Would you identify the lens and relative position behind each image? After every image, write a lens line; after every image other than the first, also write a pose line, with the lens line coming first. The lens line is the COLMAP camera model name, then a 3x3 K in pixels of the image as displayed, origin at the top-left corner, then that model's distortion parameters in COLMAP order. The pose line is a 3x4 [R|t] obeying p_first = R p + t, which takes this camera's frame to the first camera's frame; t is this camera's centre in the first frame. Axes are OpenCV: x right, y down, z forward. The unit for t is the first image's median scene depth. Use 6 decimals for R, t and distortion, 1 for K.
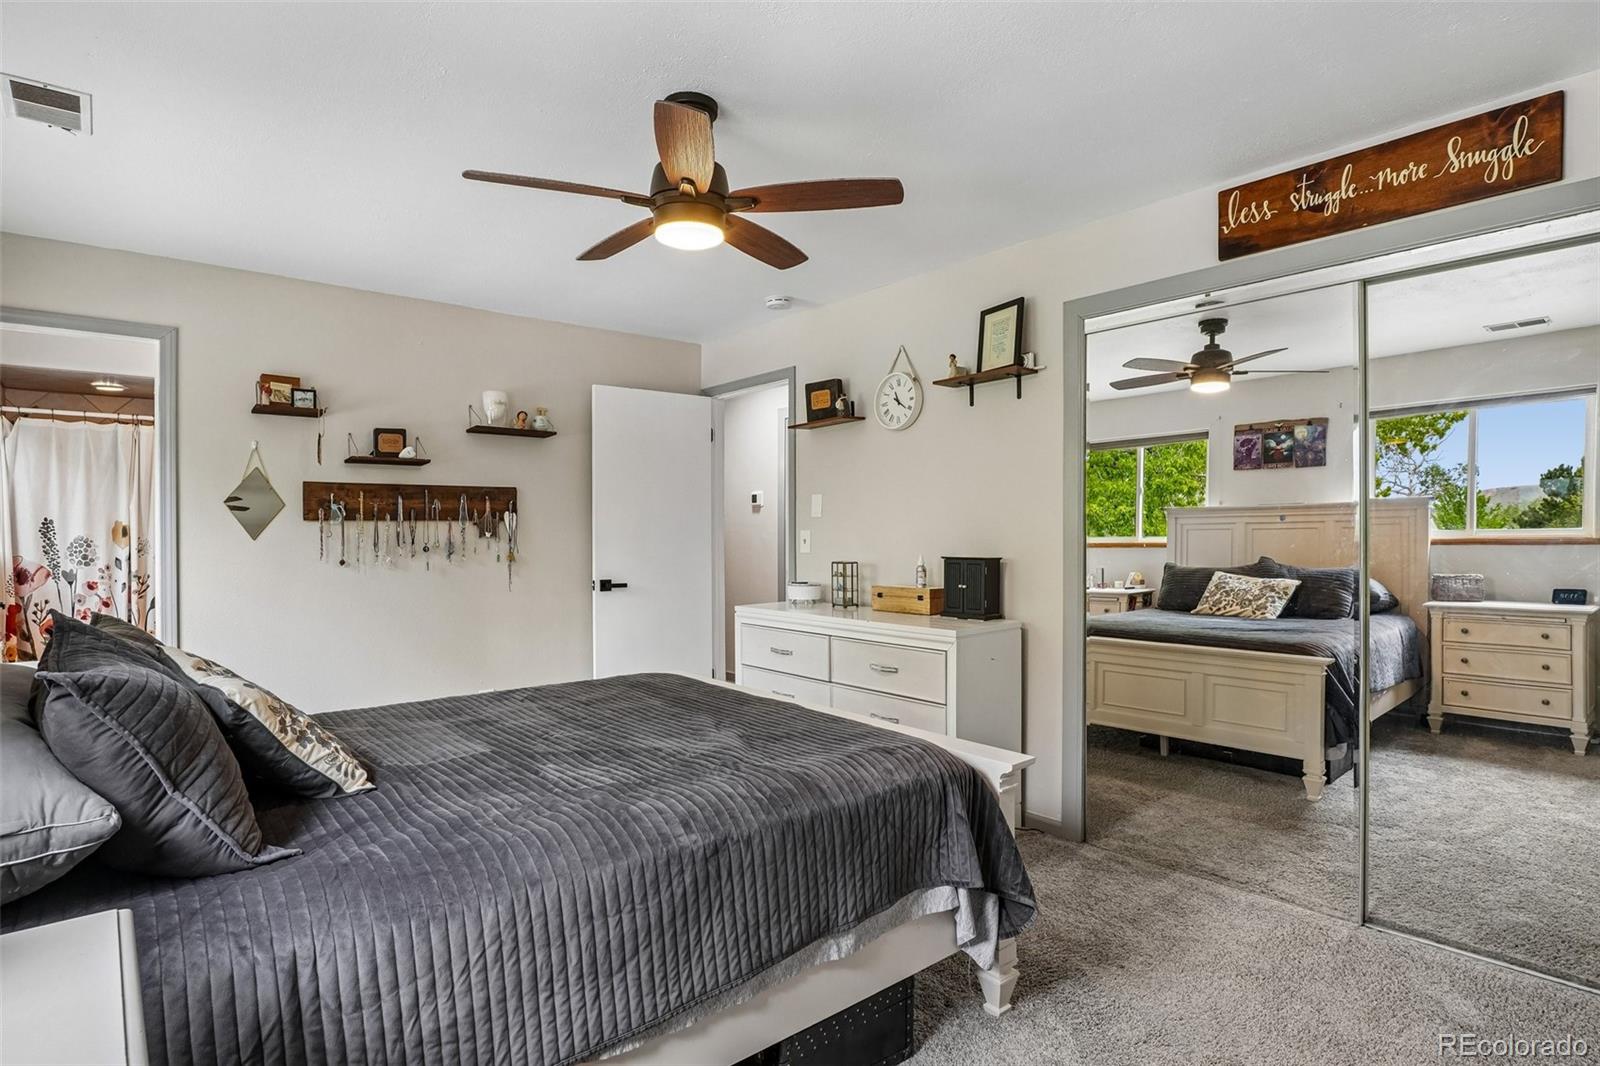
lens RADIAL K [[835.6, 0, 791.2], [0, 835.6, 549.2], [0, 0, 1]] dist [-0.030766, 0.000552]
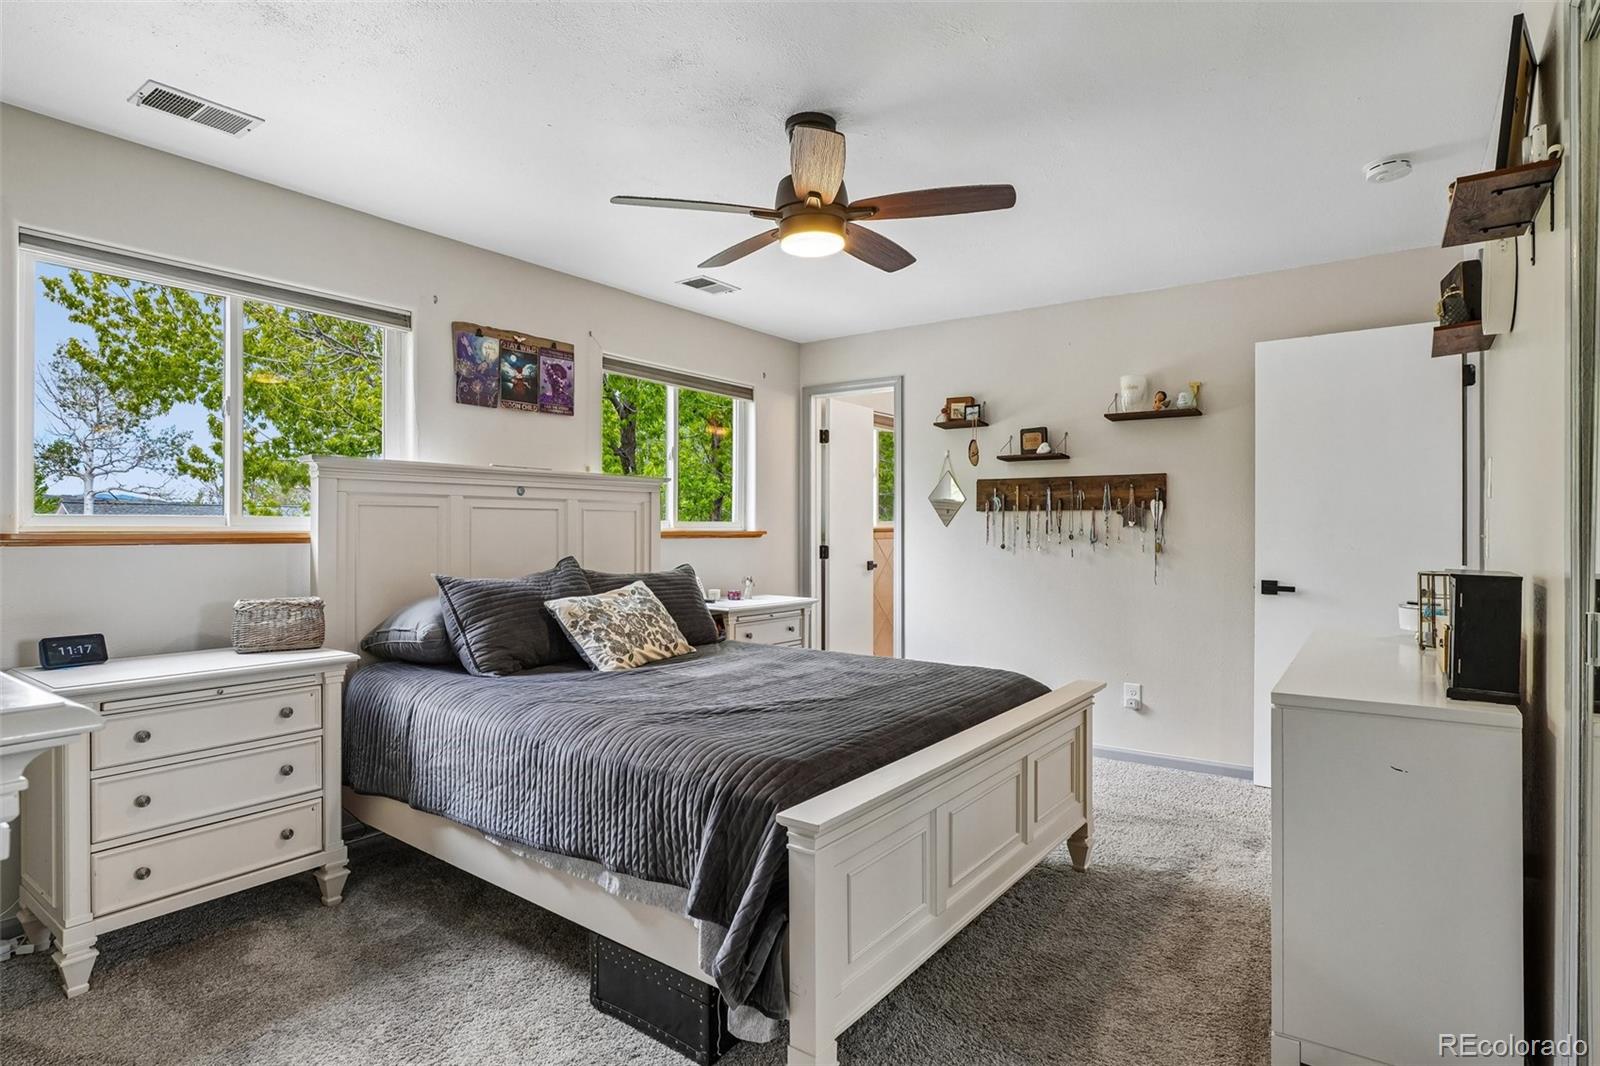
lens RADIAL K [[835.6, 0, 791.2], [0, 835.6, 549.2], [0, 0, 1]] dist [-0.030766, 0.000552]
pose [[0.222133, 0.034429, -0.974408, 0.540635], [-0.022059, 0.999298, 0.030280, -0.009389], [0.974767, 0.014768, 0.222737, 0.433880]]
